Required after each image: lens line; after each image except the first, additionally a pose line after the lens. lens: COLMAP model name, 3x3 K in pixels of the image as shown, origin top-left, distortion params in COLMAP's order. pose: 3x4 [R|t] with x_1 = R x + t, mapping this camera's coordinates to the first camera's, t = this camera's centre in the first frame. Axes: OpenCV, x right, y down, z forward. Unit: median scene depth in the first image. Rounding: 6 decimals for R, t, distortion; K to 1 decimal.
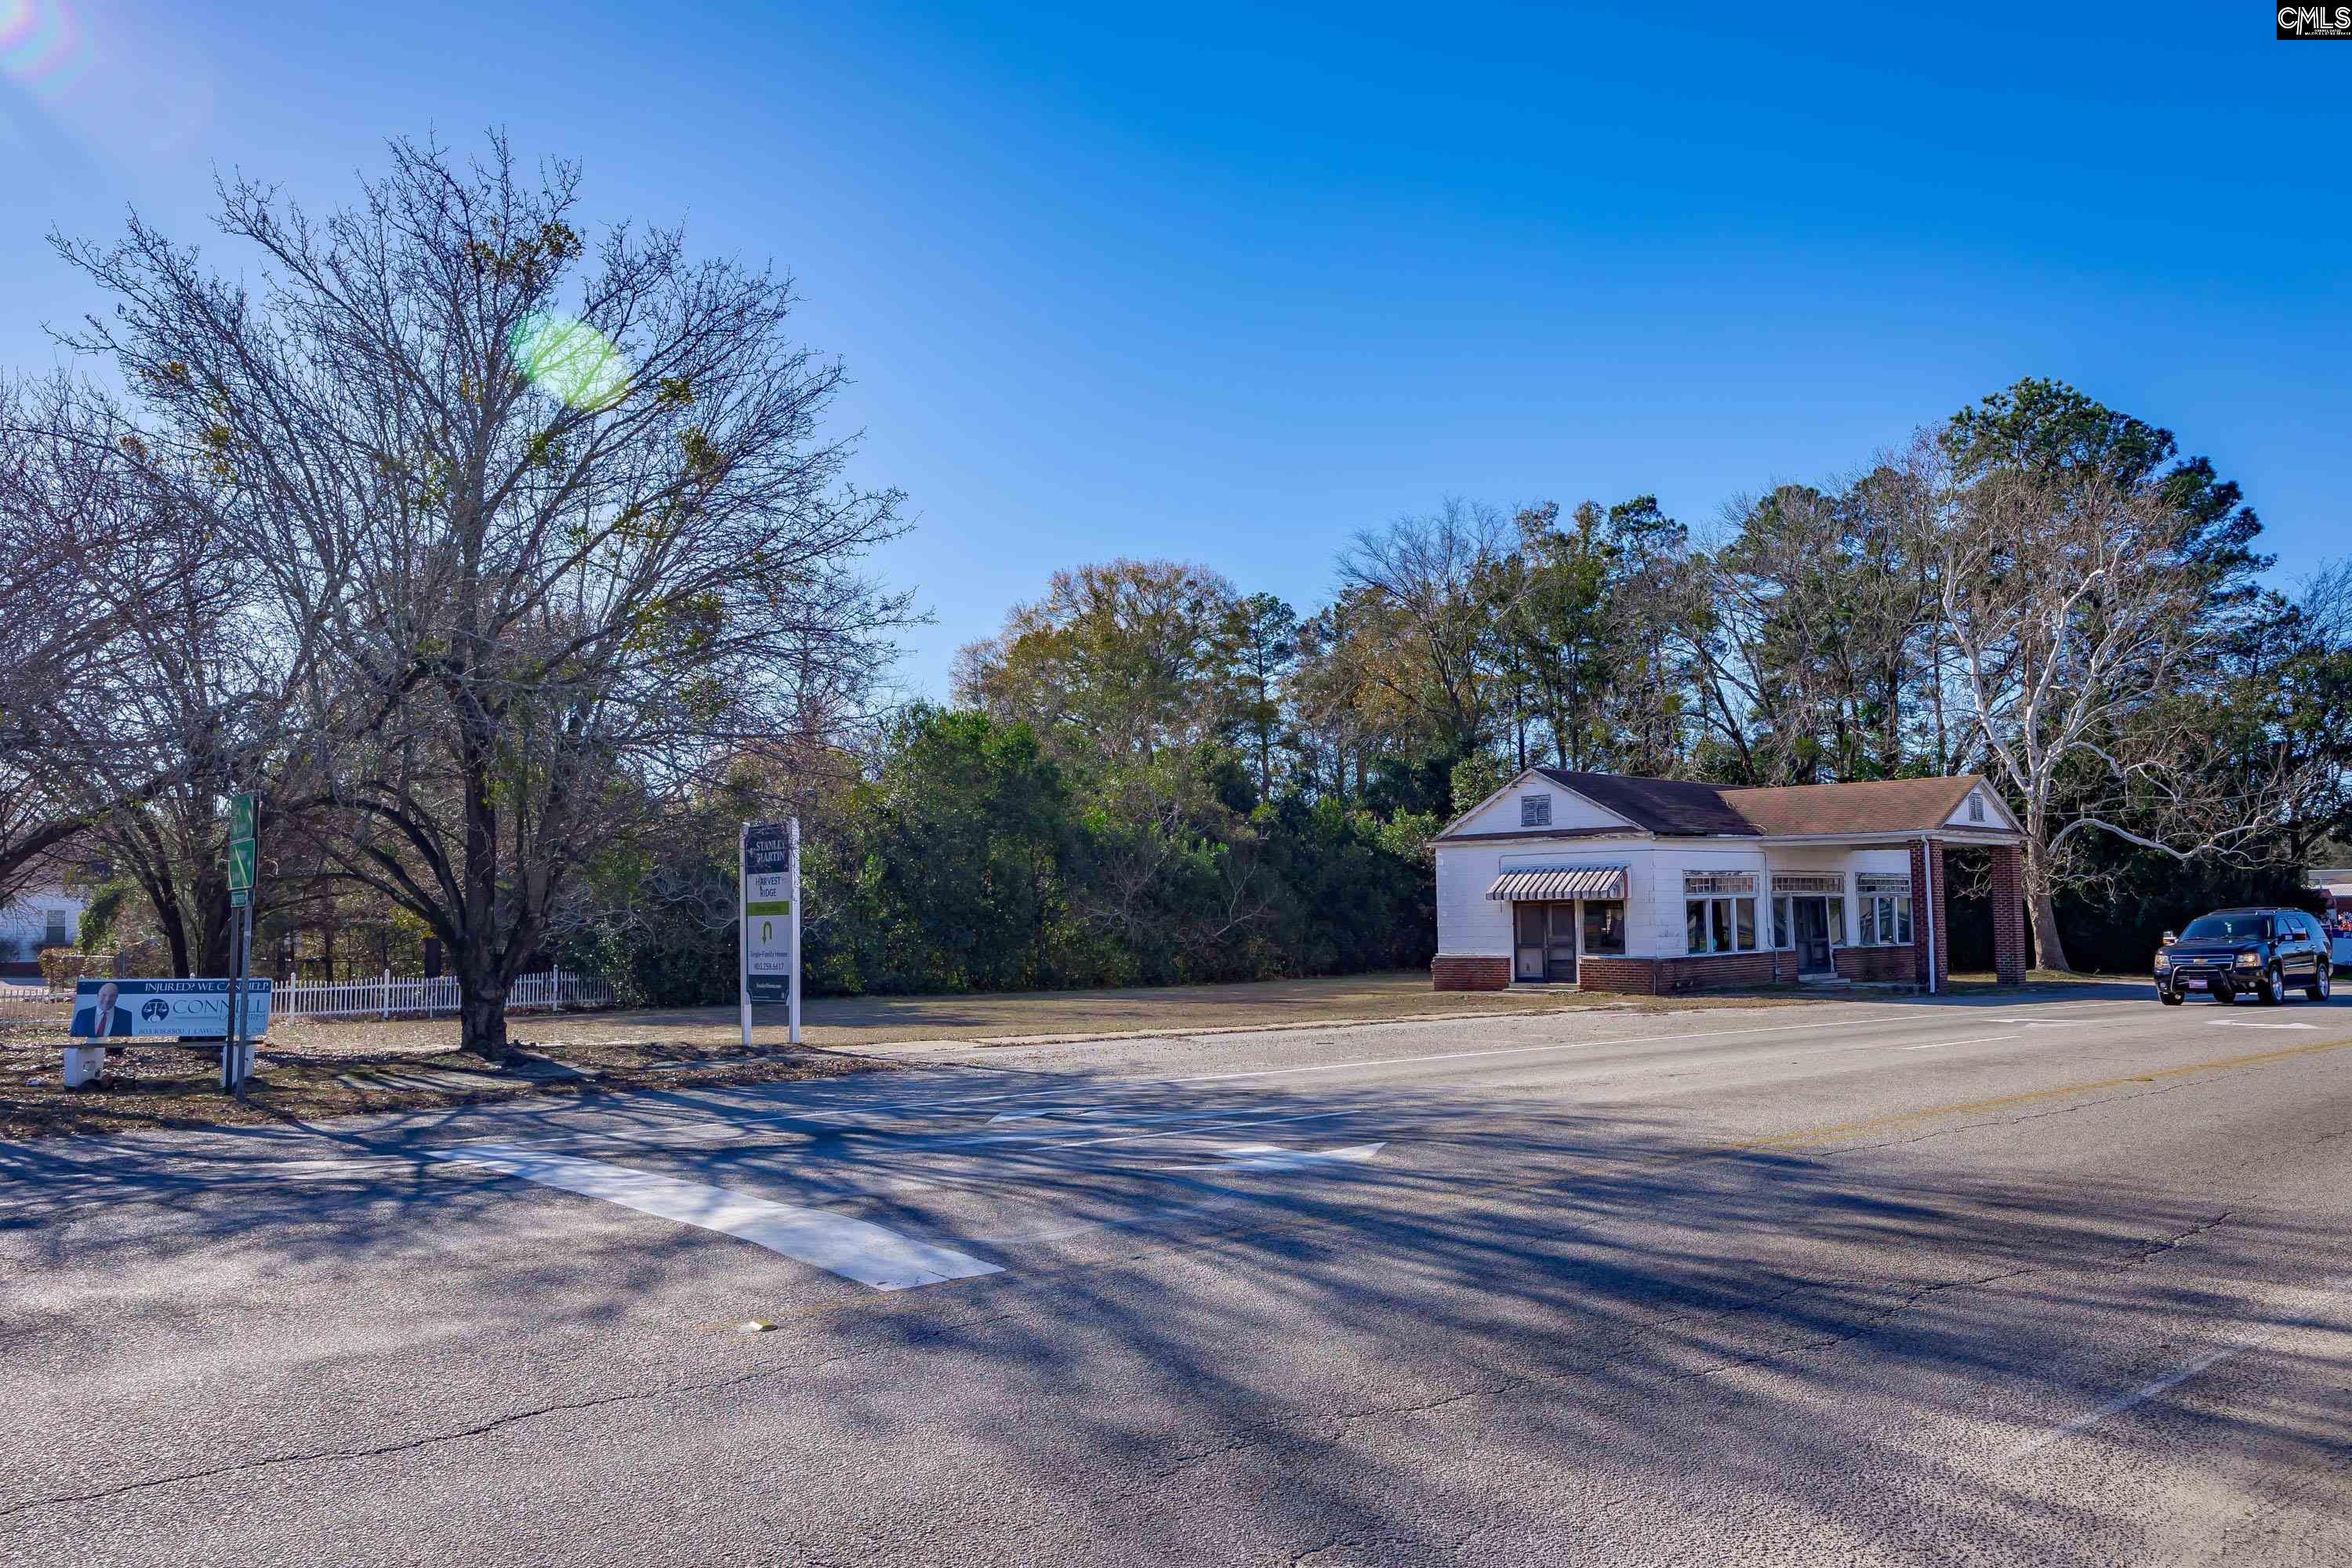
lens RADIAL K [[1621.8, 0, 1176.0], [0, 1621.8, 784.0], [0, 0, 1]] dist [0.082364, -0.000403]
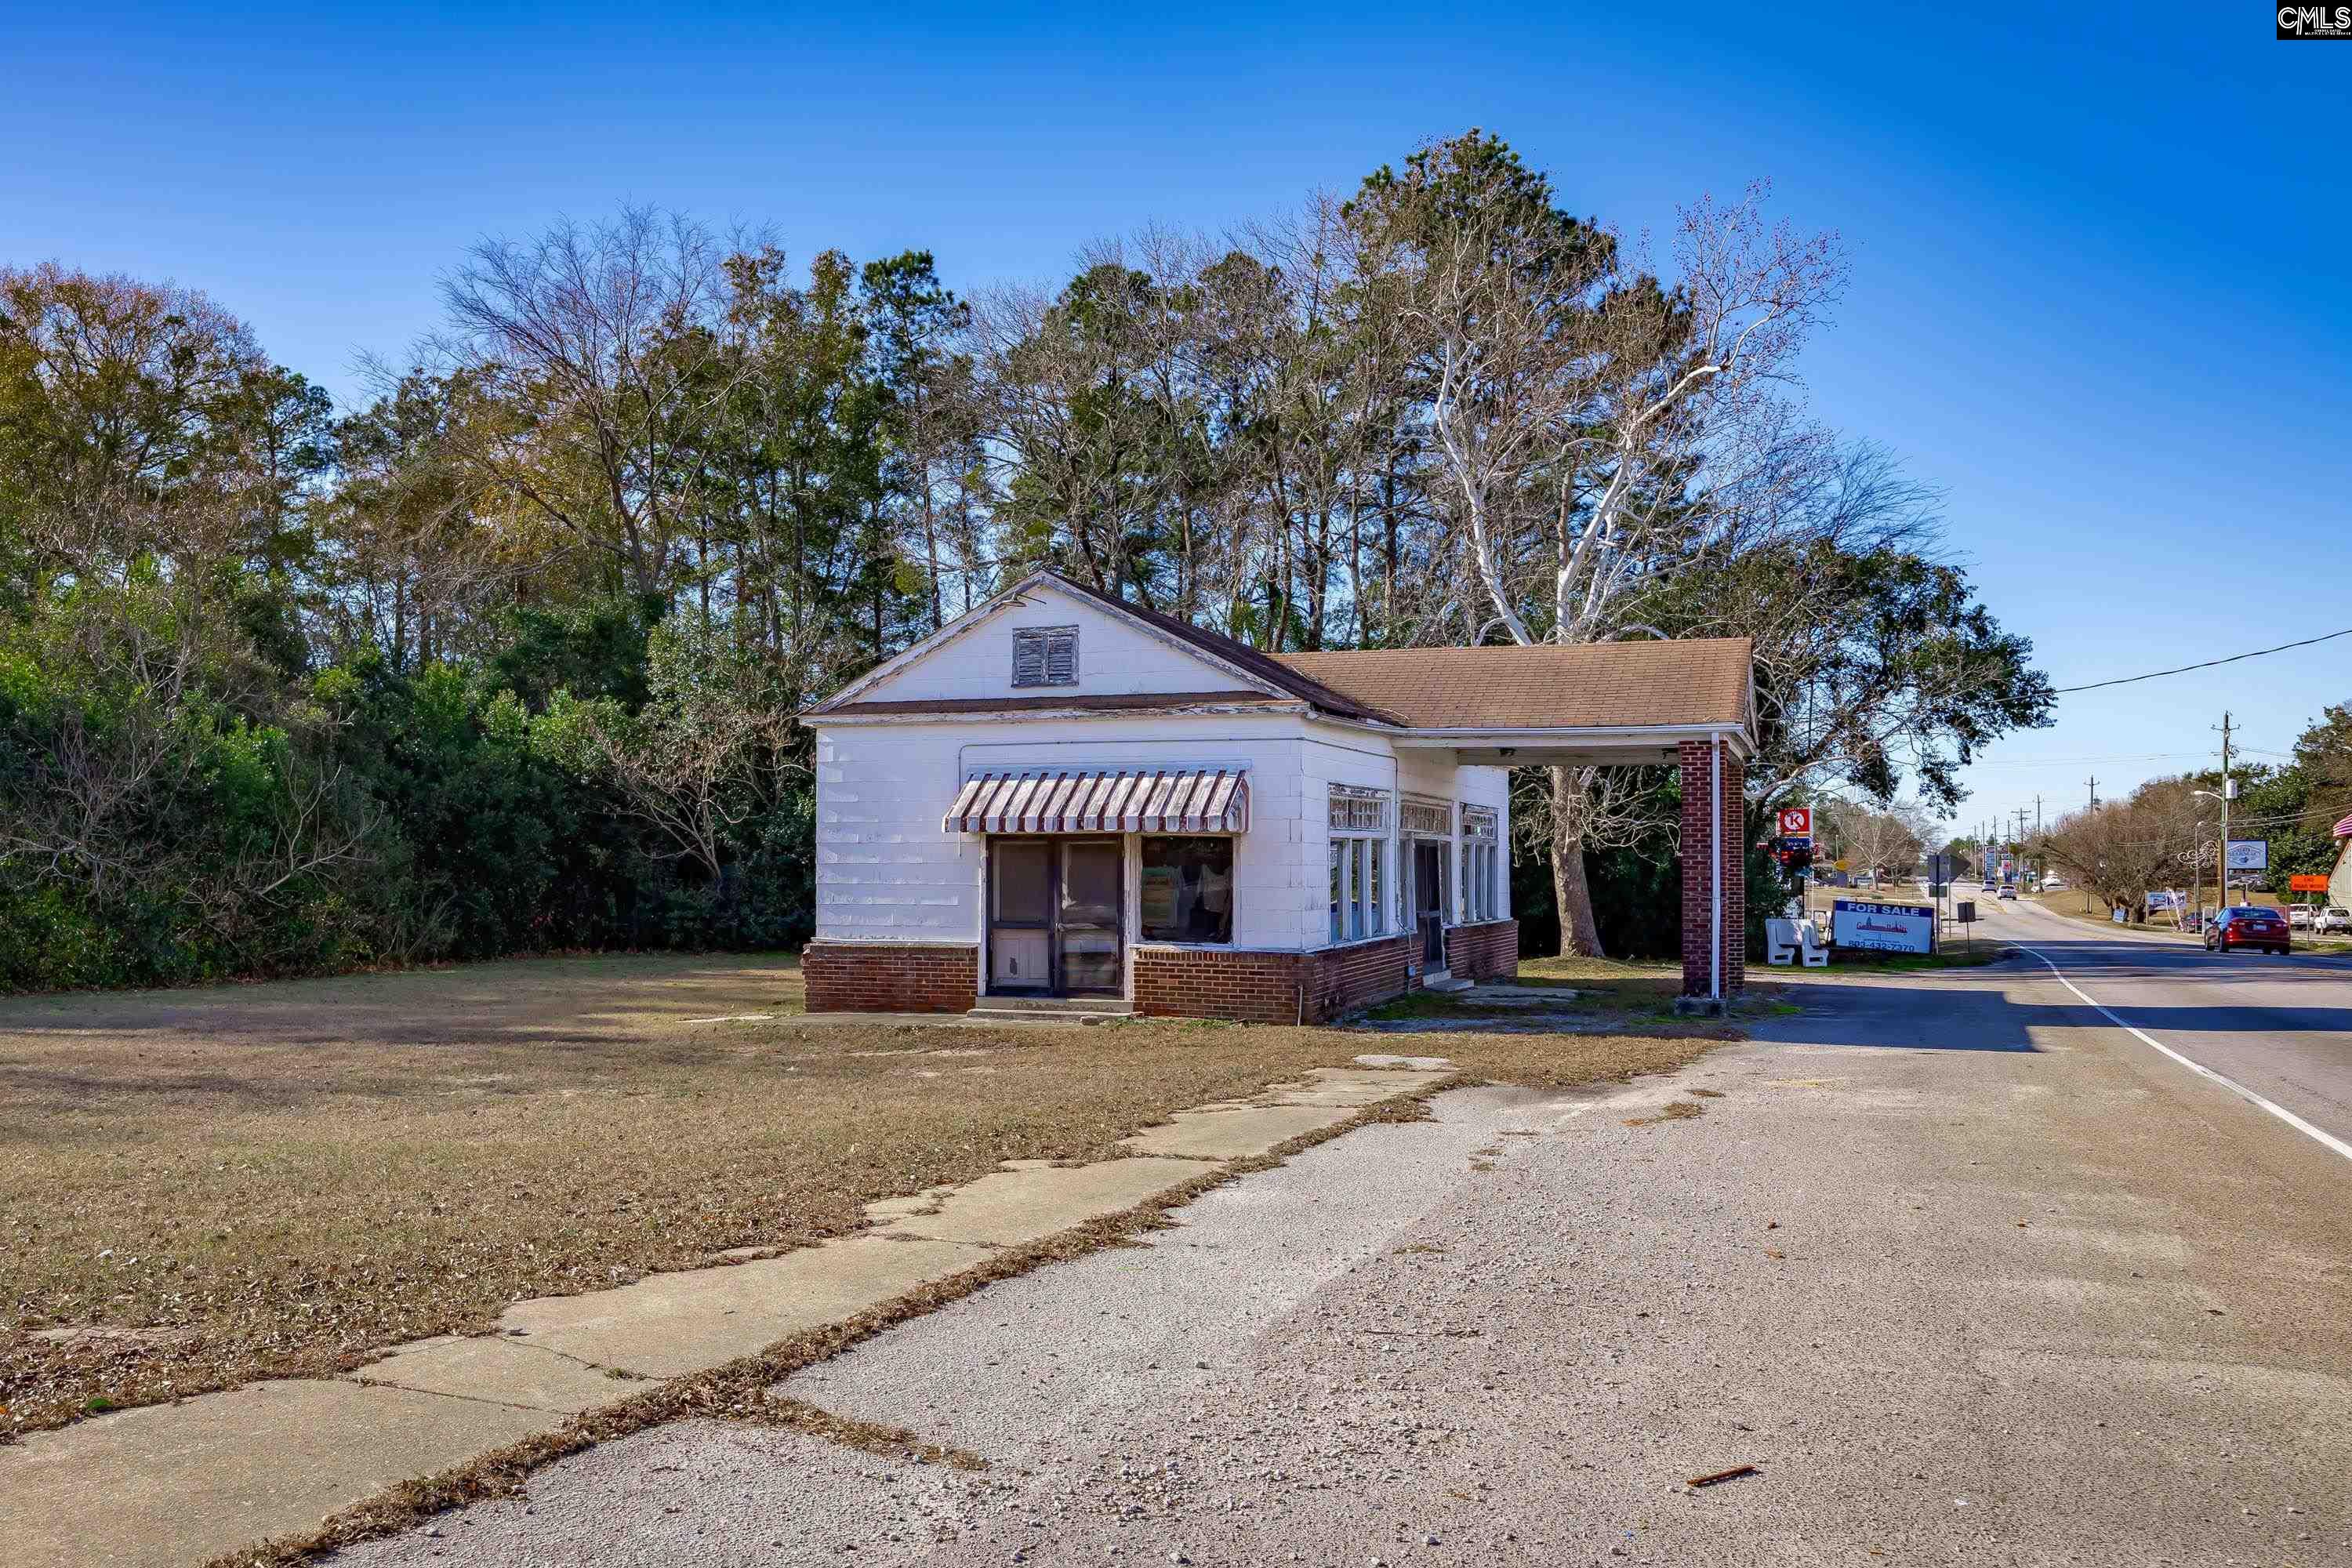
lens RADIAL K [[2304.2, 0, 1175.3], [0, 2304.2, 890.8], [0, 0, 1]] dist [-0.013473, -0.010918]
pose [[0.909436, 0.015596, 0.415552, -0.018394], [-0.053160, 0.995458, 0.078981, 0.015463], [-0.412432, -0.093919, 0.906134, 0.172016]]
